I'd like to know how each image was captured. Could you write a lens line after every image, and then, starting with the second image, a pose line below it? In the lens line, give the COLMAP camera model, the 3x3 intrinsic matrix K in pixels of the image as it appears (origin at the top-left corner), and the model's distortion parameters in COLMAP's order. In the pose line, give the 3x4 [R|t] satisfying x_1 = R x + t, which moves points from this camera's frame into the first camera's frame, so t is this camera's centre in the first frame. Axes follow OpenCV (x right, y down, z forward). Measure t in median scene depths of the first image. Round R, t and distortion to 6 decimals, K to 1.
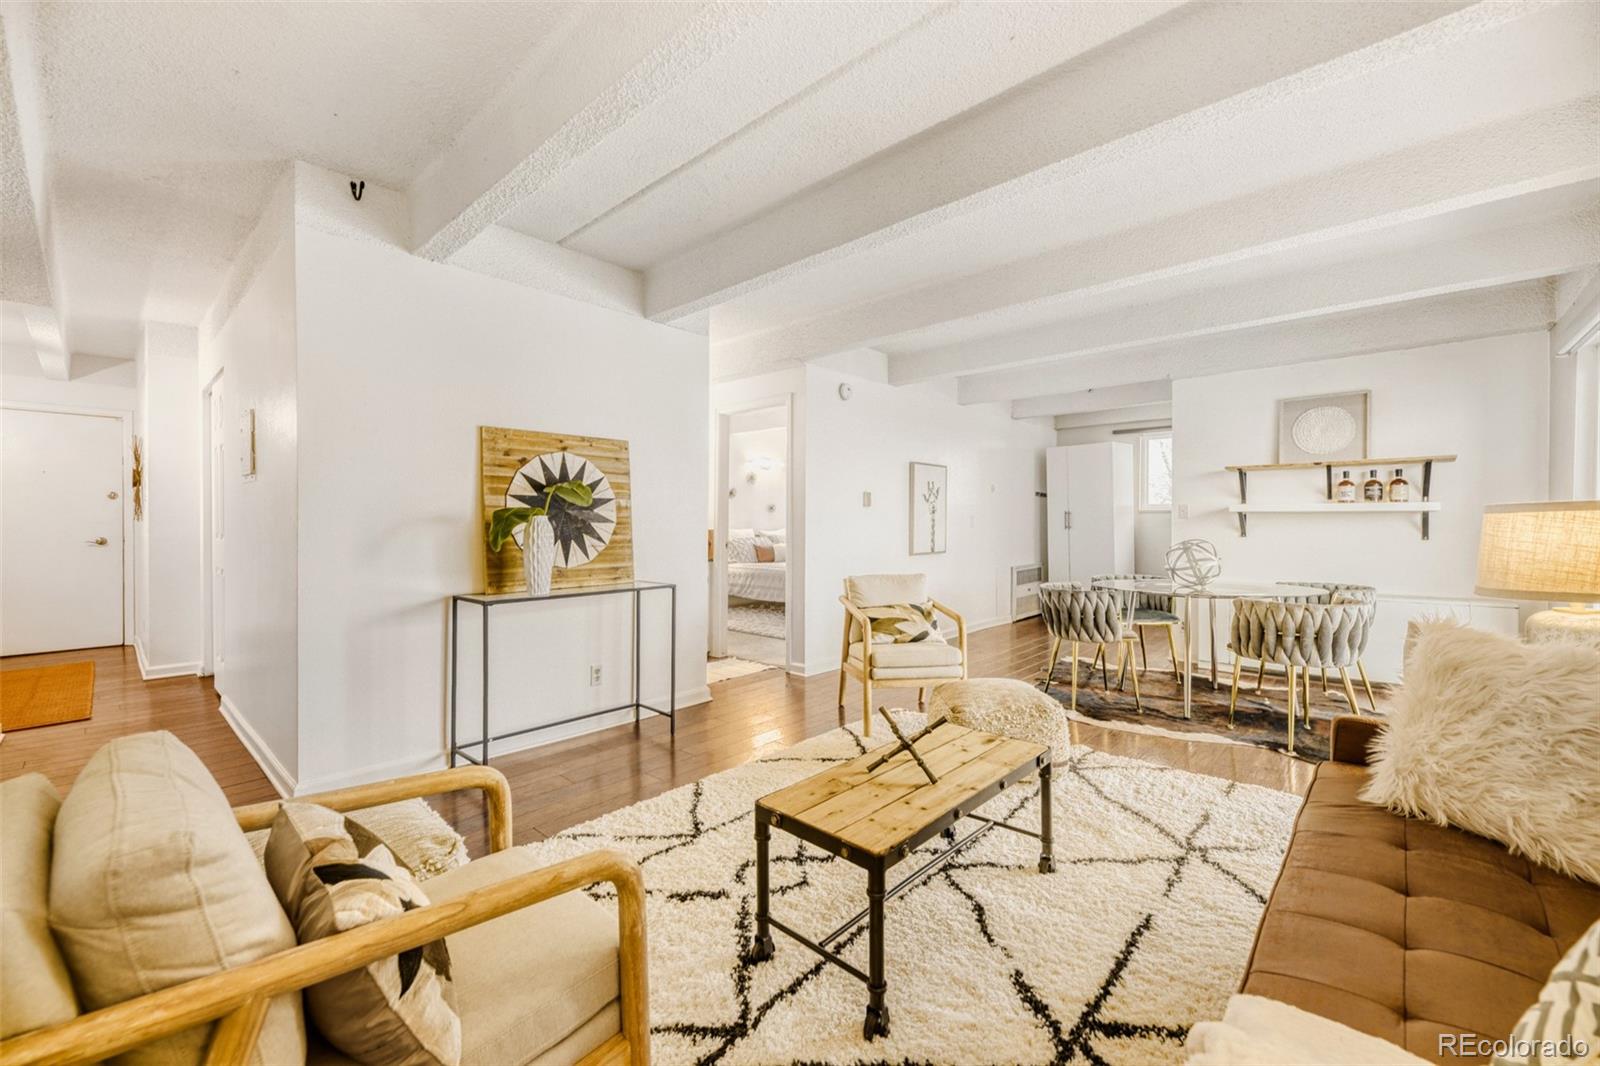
lens RADIAL K [[643.6, 0, 809.0], [0, 643.6, 530.0], [0, 0, 1]] dist [0.005478, -0.002603]
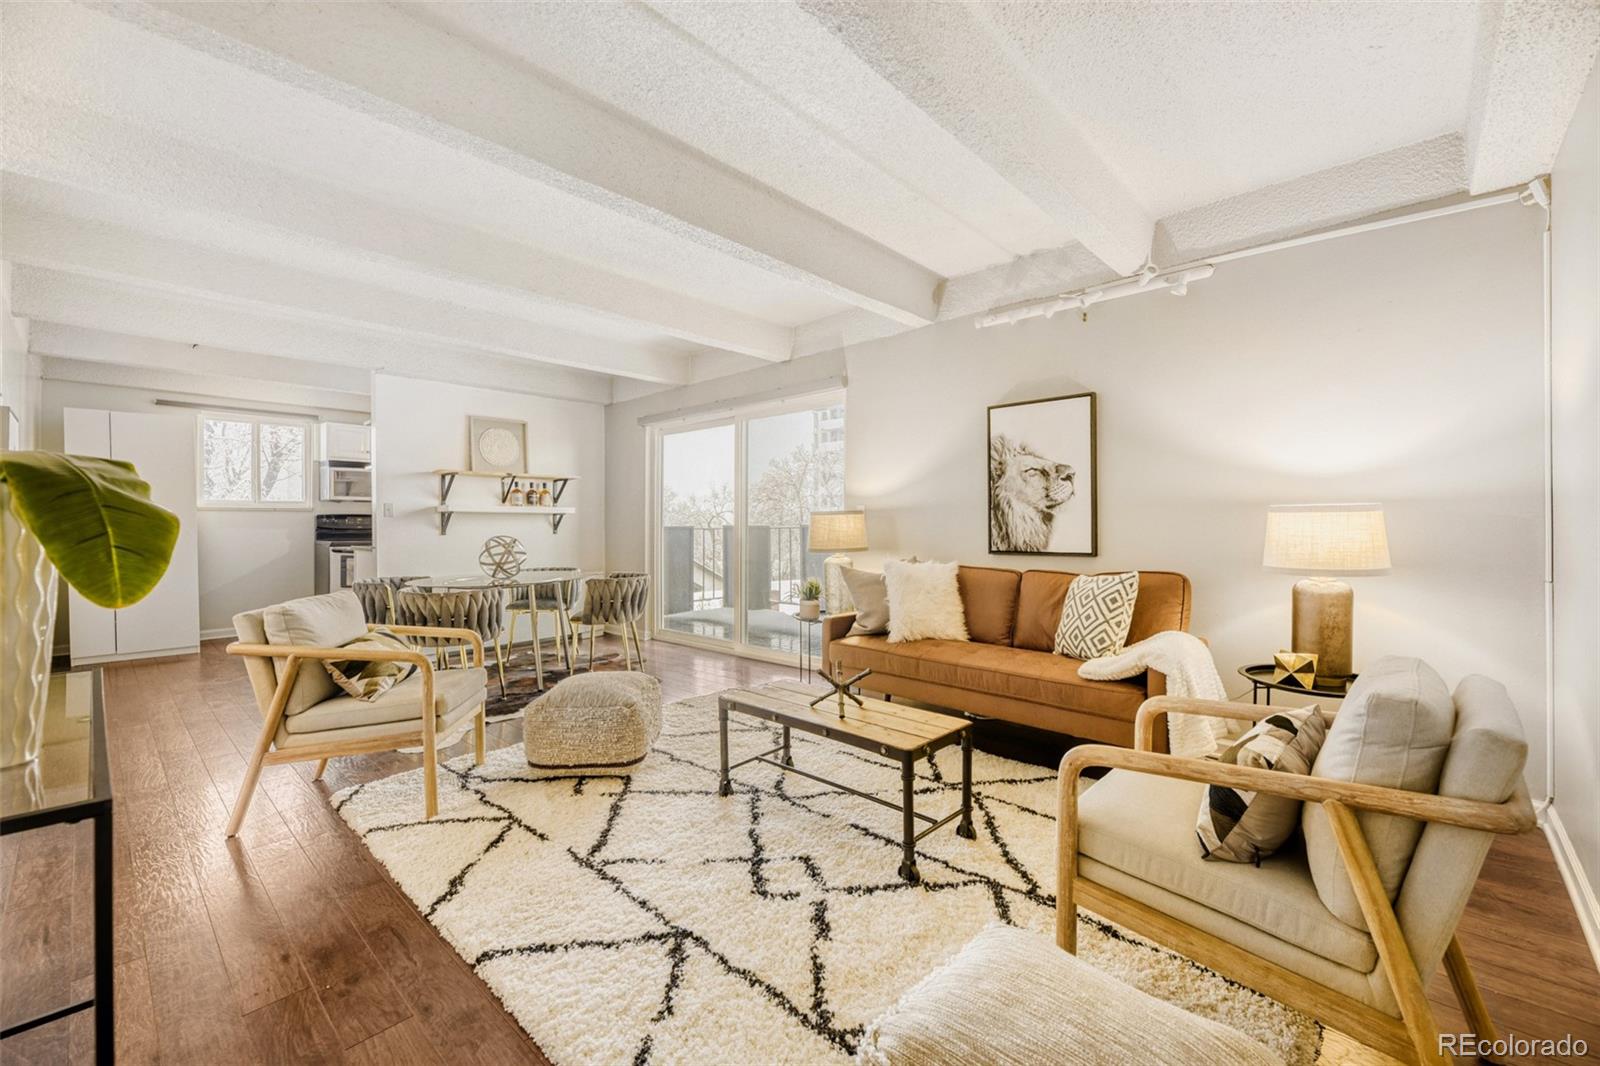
lens RADIAL K [[643.6, 0, 797.8], [0, 643.6, 527.3], [0, 0, 1]] dist [0.005478, -0.002603]
pose [[0.025298, -0.007326, 0.999653, -0.454165], [0.015201, 0.999860, 0.006943, 0.000006], [-0.999564, 0.015020, 0.025406, 0.417549]]
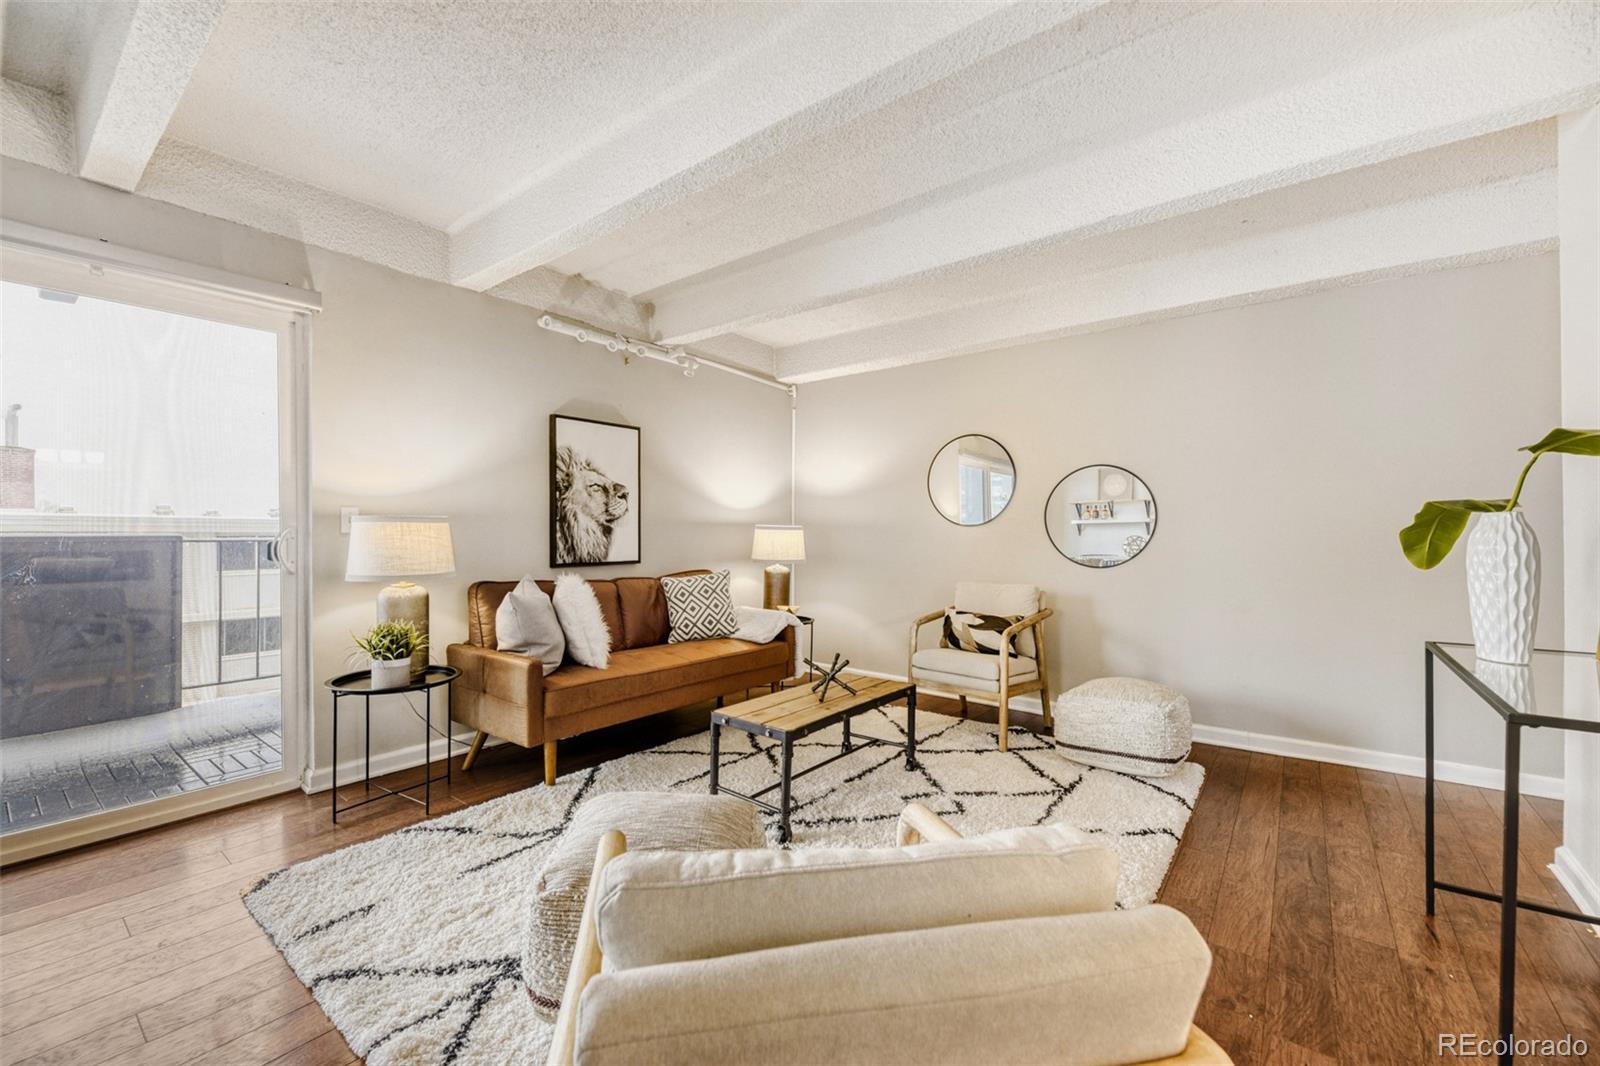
lens RADIAL K [[643.6, 0, 779.5], [0, 643.6, 537.8], [0, 0, 1]] dist [0.005478, -0.002603]
pose [[-0.999304, -0.000295, -0.037303, 0.130568], [-0.000899, 0.999869, 0.016166, -0.006030], [0.037293, 0.016188, -0.999173, 0.994441]]
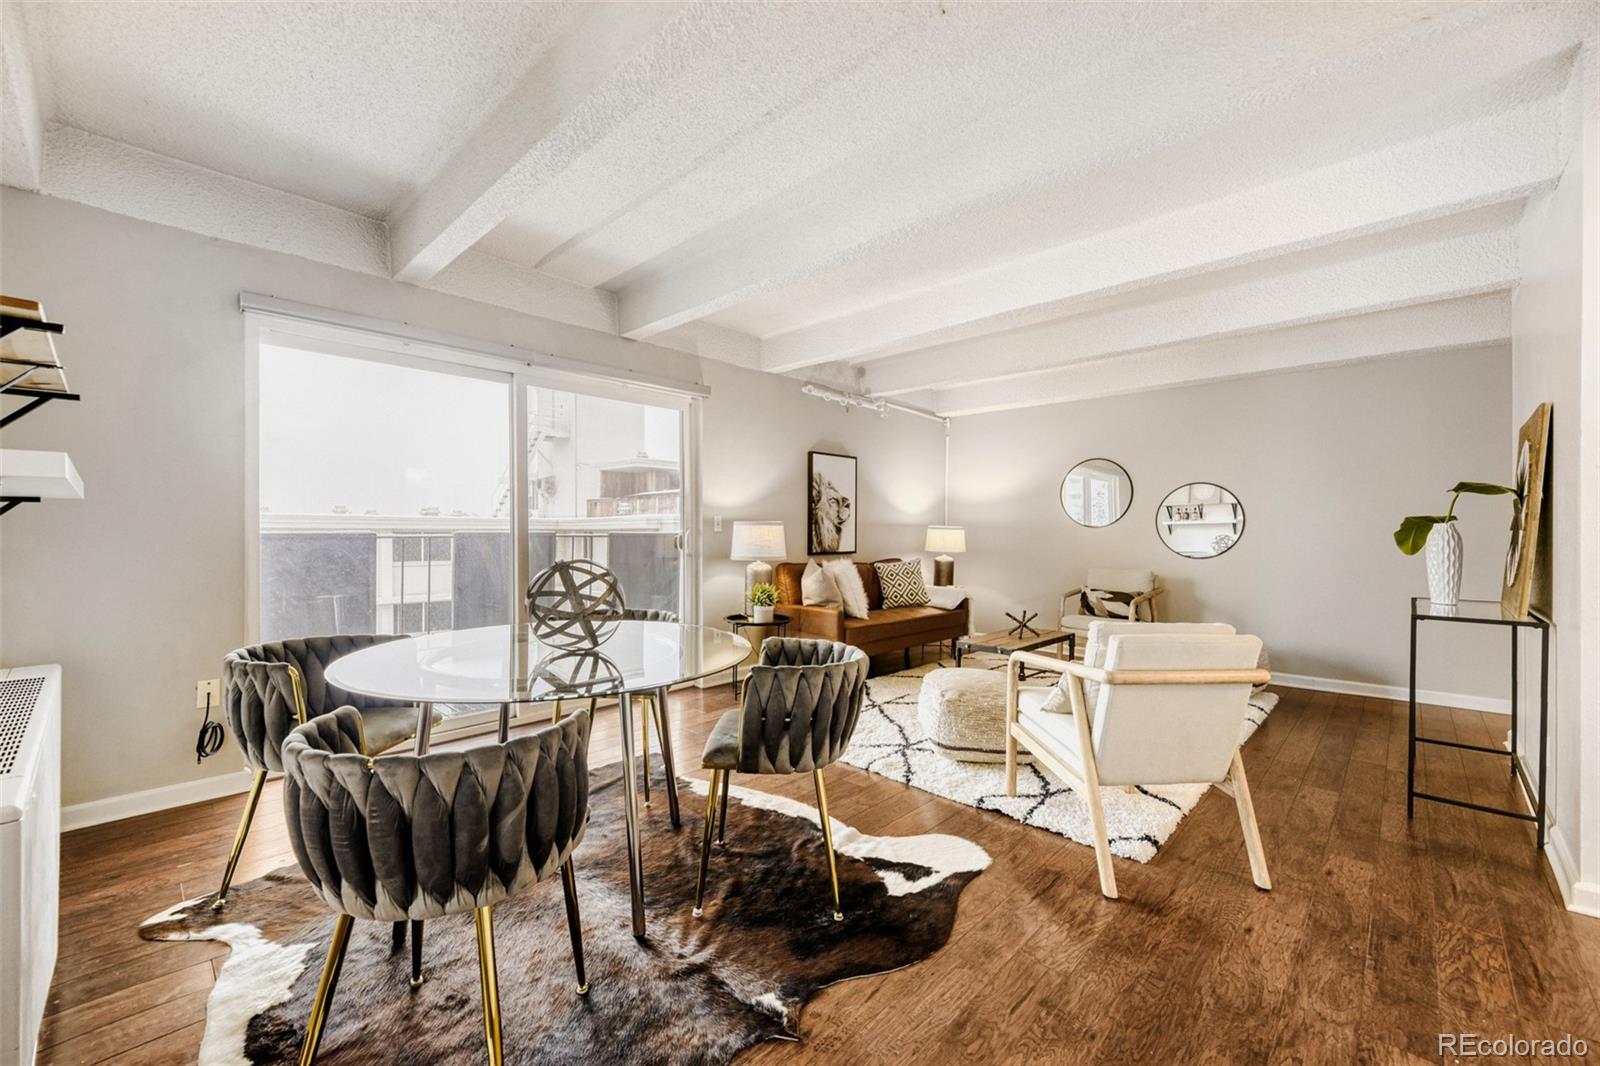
lens RADIAL K [[643.6, 0, 779.8], [0, 643.6, 537.1], [0, 0, 1]] dist [0.005478, -0.002603]
pose [[-0.998508, -0.004694, 0.054404, 0.370932], [-0.003671, 0.999815, 0.018892, -0.010766], [-0.054483, 0.018664, -0.998340, 1.364239]]
